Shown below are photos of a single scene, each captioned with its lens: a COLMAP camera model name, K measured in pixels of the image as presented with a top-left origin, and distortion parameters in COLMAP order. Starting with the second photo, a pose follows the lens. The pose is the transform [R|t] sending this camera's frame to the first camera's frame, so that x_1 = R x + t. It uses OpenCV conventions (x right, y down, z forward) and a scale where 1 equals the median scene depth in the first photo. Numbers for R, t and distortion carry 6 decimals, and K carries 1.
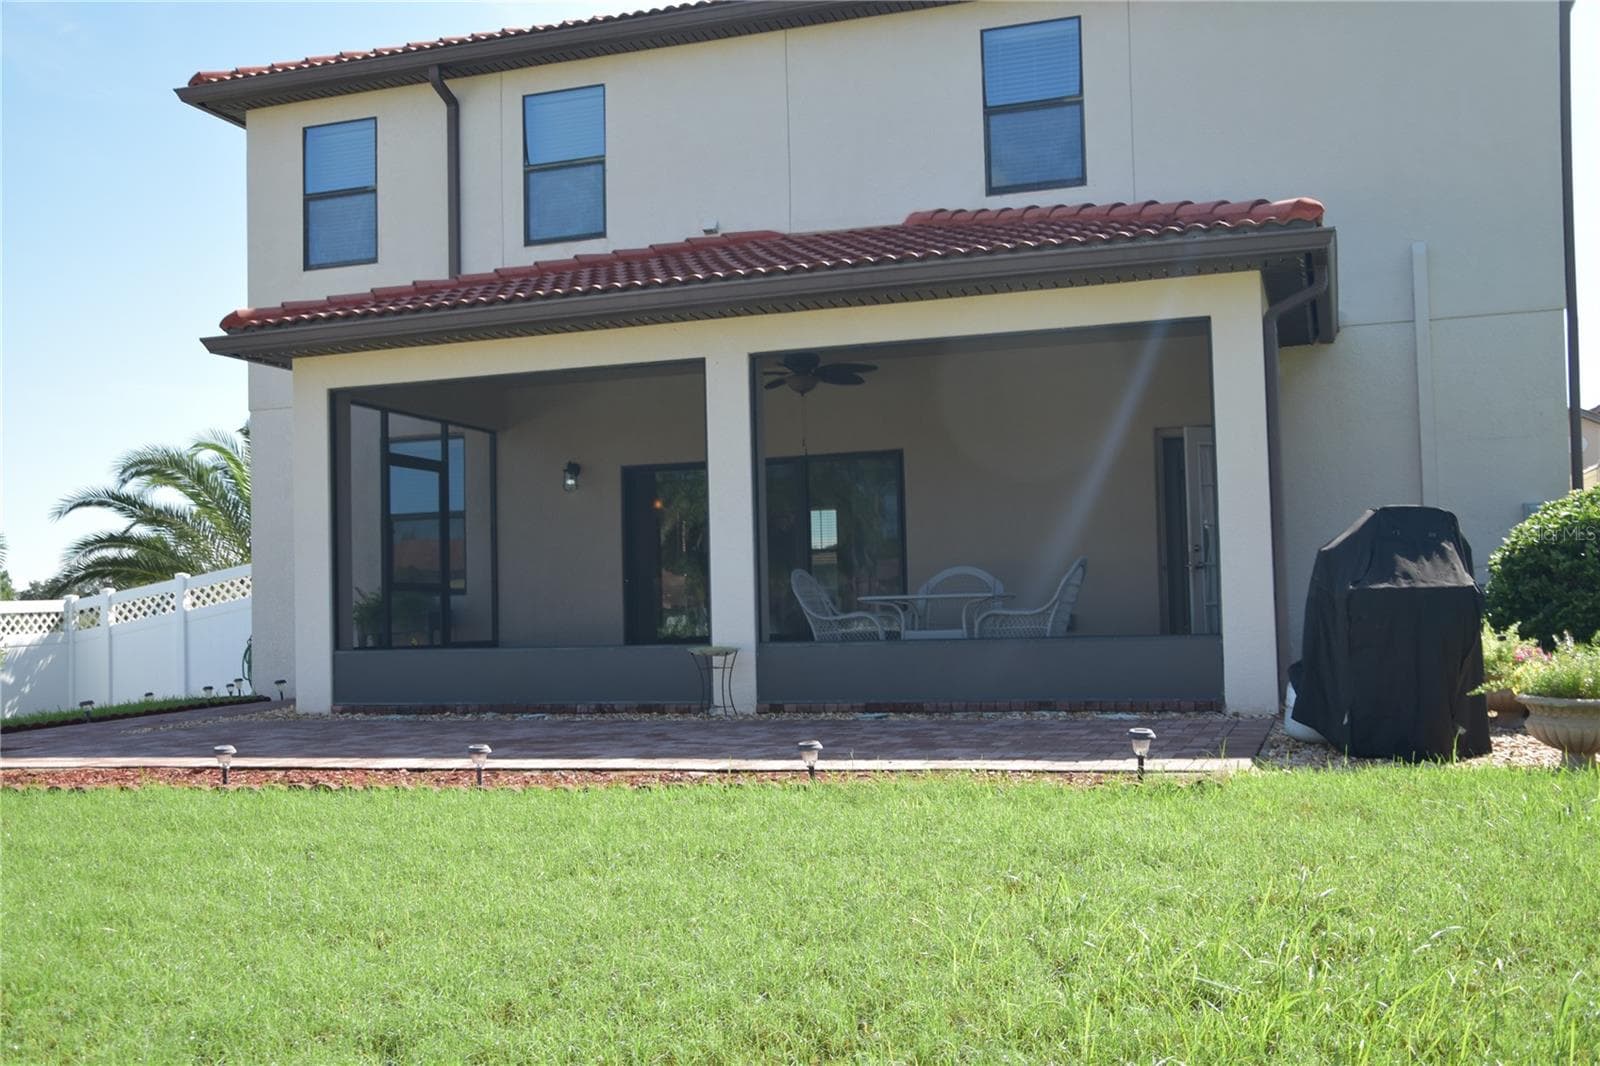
lens RADIAL K [[1600.7, 0, 789.7], [0, 1600.7, 534.4], [0, 0, 1]] dist [-0.067189, 0.251405]
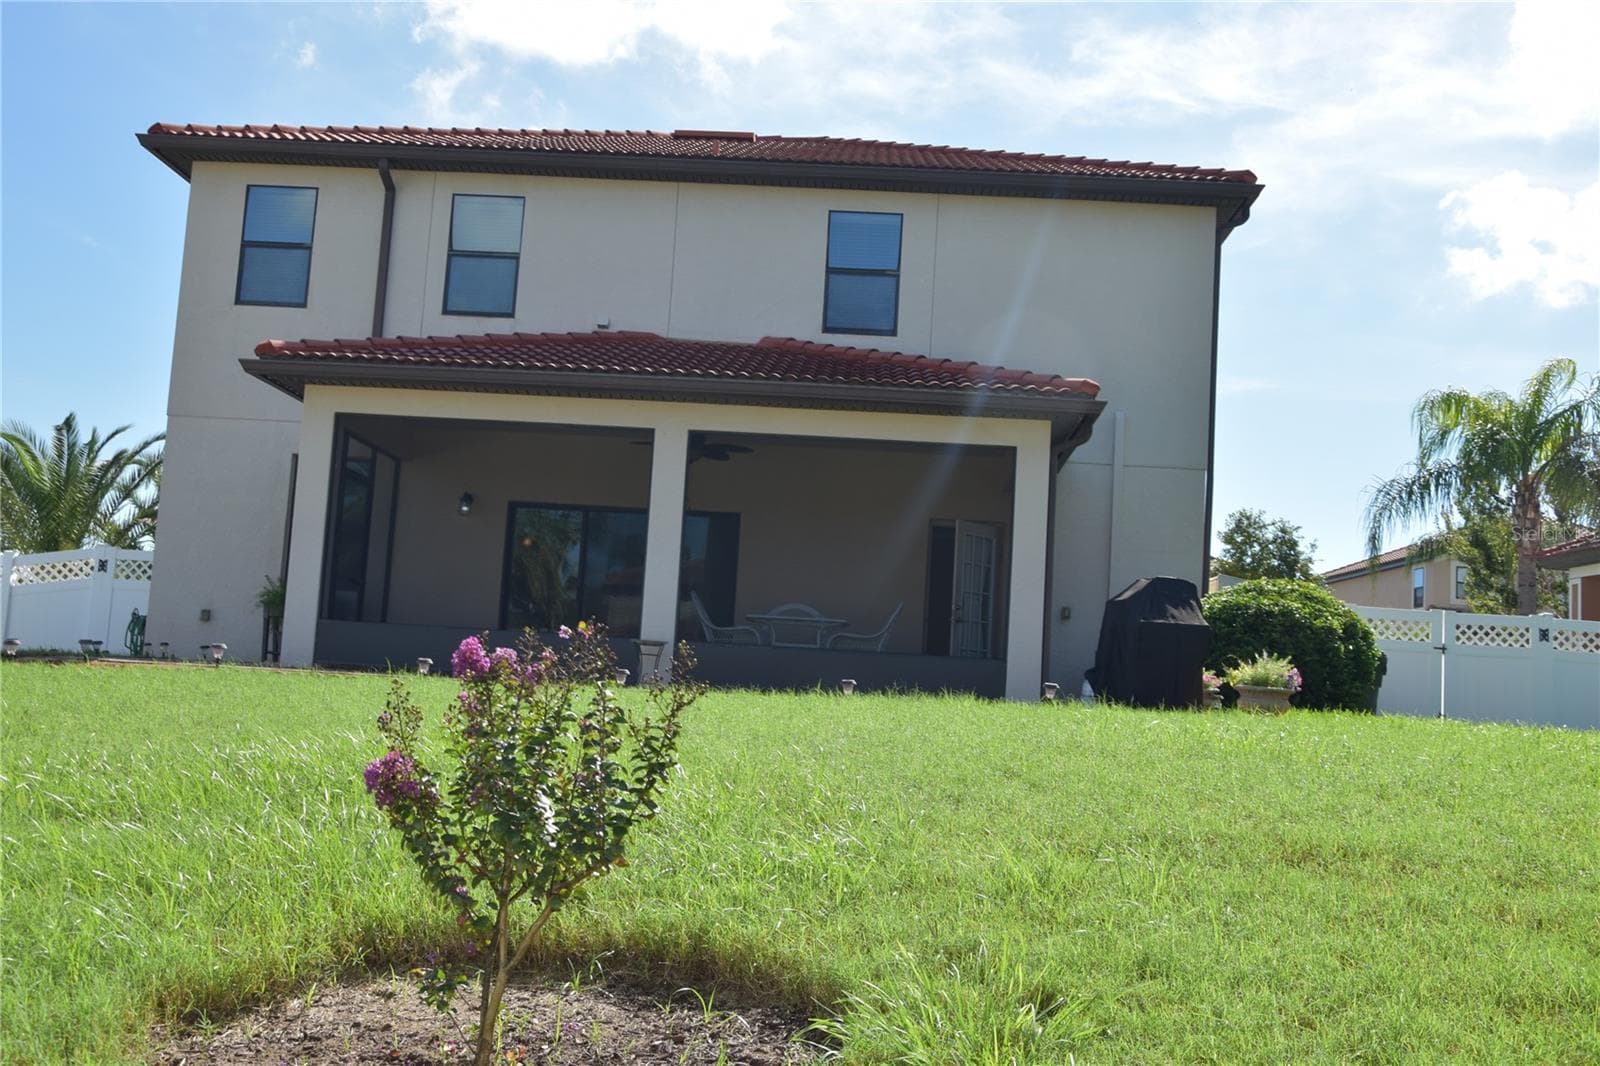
lens RADIAL K [[1600.7, 0, 789.7], [0, 1600.7, 534.4], [0, 0, 1]] dist [-0.067189, 0.251405]
pose [[0.956081, 0.111840, 0.270927, -0.263682], [-0.097909, 0.993107, -0.064445, 0.048485], [-0.276267, 0.035089, 0.960440, -0.294874]]
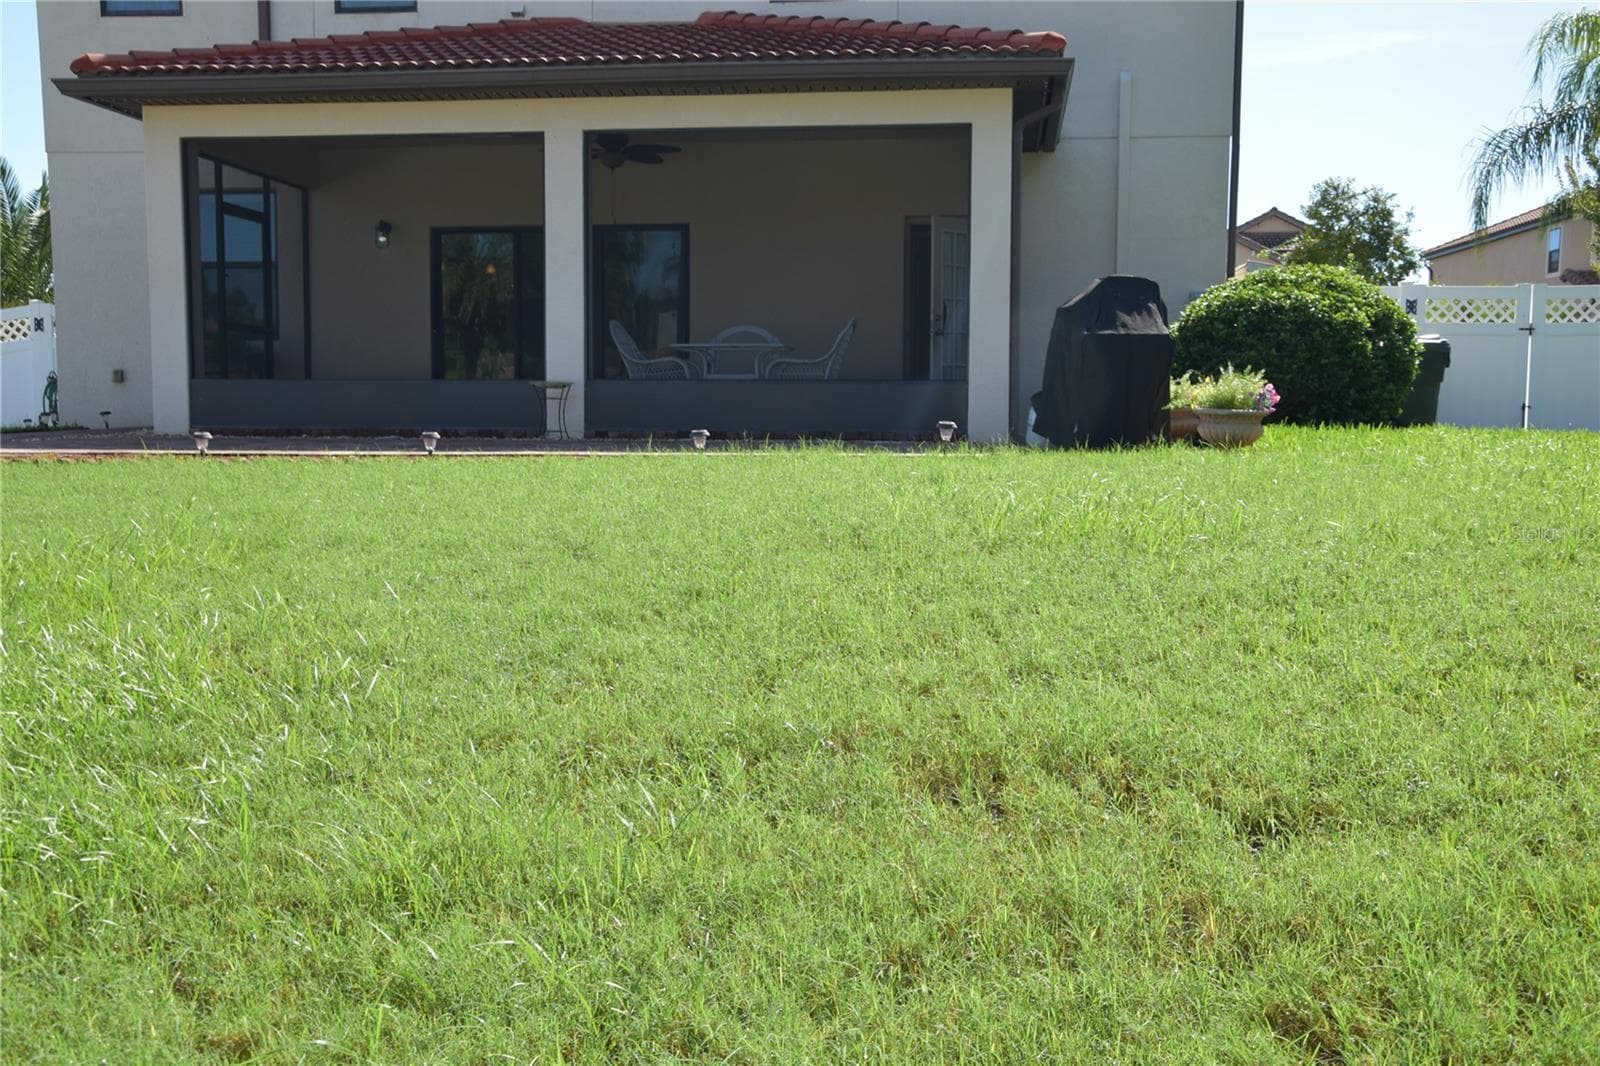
lens RADIAL K [[1600.7, 0, 789.7], [0, 1600.7, 534.4], [0, 0, 1]] dist [-0.067189, 0.251405]
pose [[0.978813, 0.013038, 0.204342, -0.096646], [-0.039172, 0.991461, 0.124380, 0.024344], [-0.200976, -0.129749, 0.970965, -0.168470]]
